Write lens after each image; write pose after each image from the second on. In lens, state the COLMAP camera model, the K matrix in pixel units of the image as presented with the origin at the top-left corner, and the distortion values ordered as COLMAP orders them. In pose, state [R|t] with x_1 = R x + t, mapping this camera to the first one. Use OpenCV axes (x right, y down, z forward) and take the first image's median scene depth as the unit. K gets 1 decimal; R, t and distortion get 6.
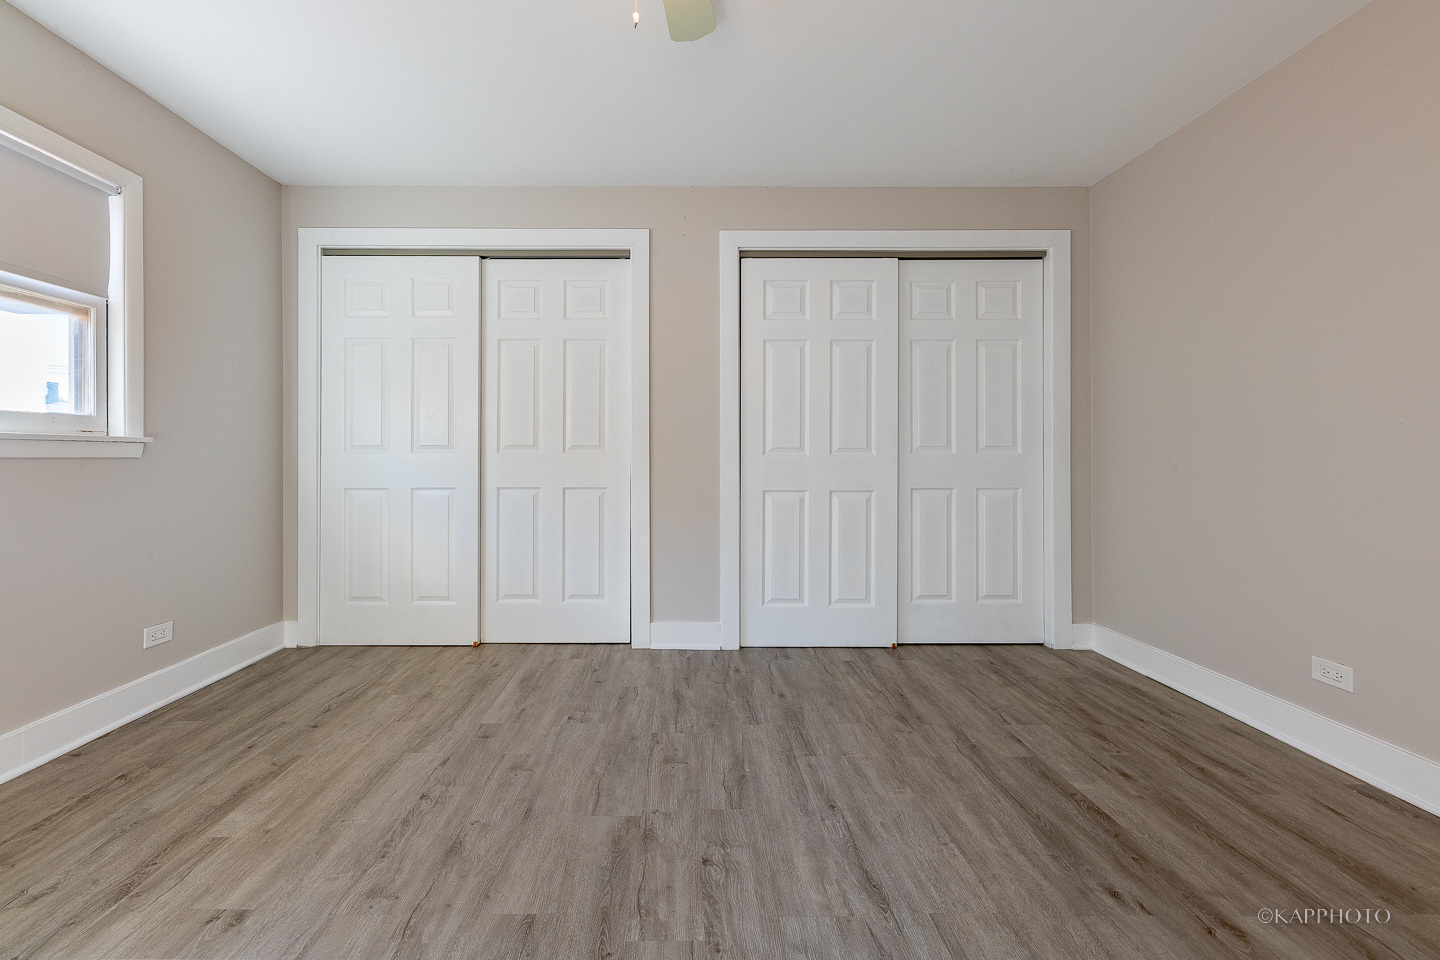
lens RADIAL K [[584.7, 0, 680.0], [0, 584.7, 456.5], [0, 0, 1]] dist [0.000311, -0.000492]
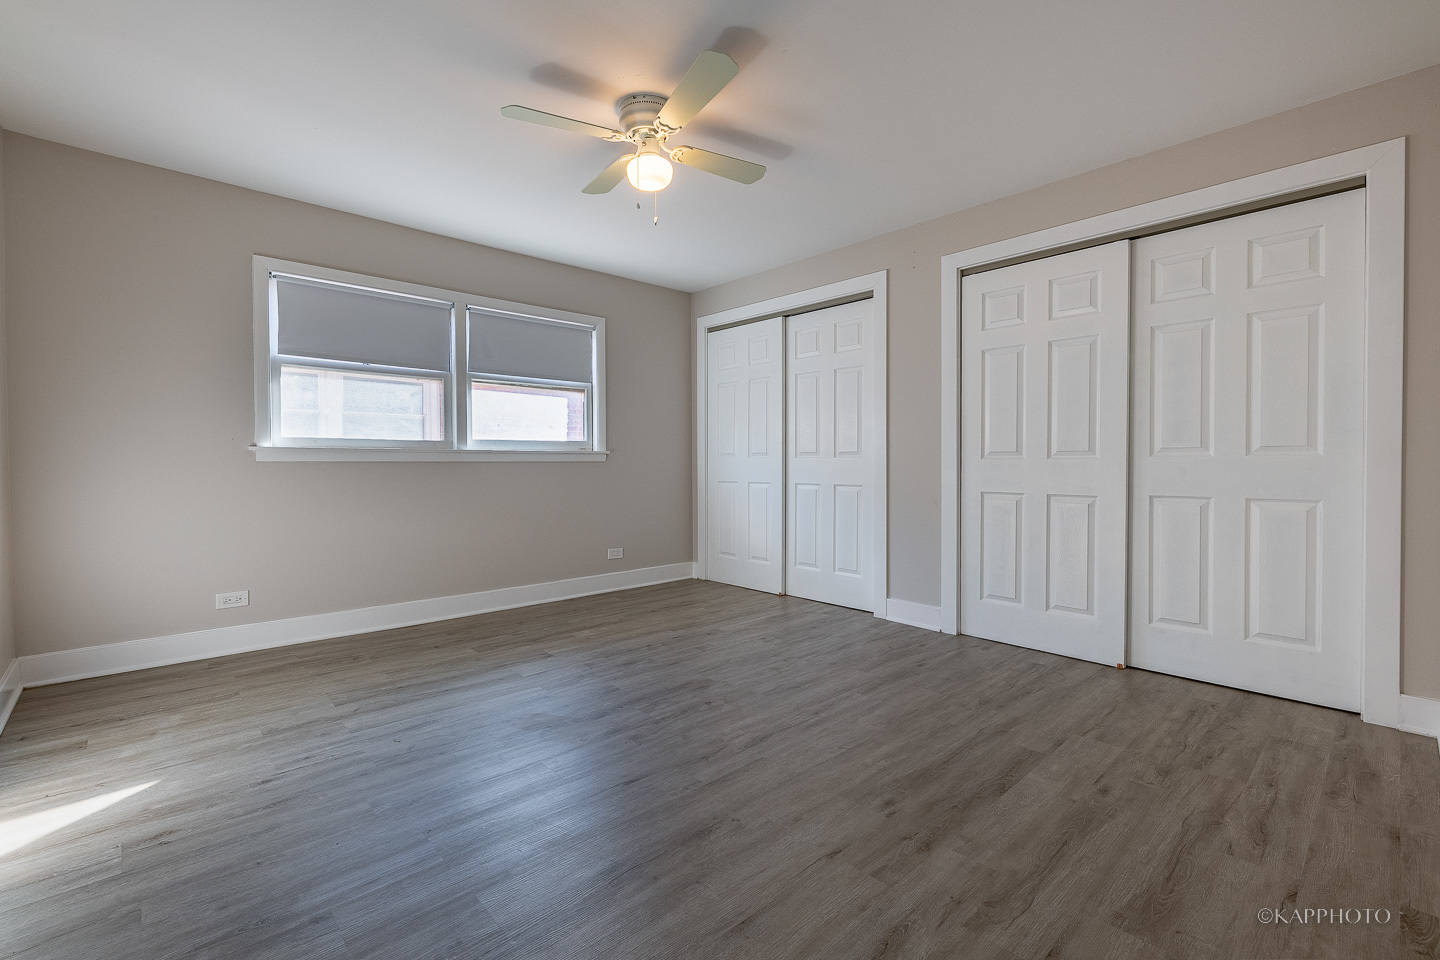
lens RADIAL K [[602.7, 0, 782.9], [0, 602.7, 471.0], [0, 0, 1]] dist [0.000254, -0.000182]
pose [[0.728138, 0.009760, -0.685361, 0.758074], [0.002154, 0.999861, 0.016528, 0.001402], [0.685427, -0.013511, 0.728016, -0.054107]]
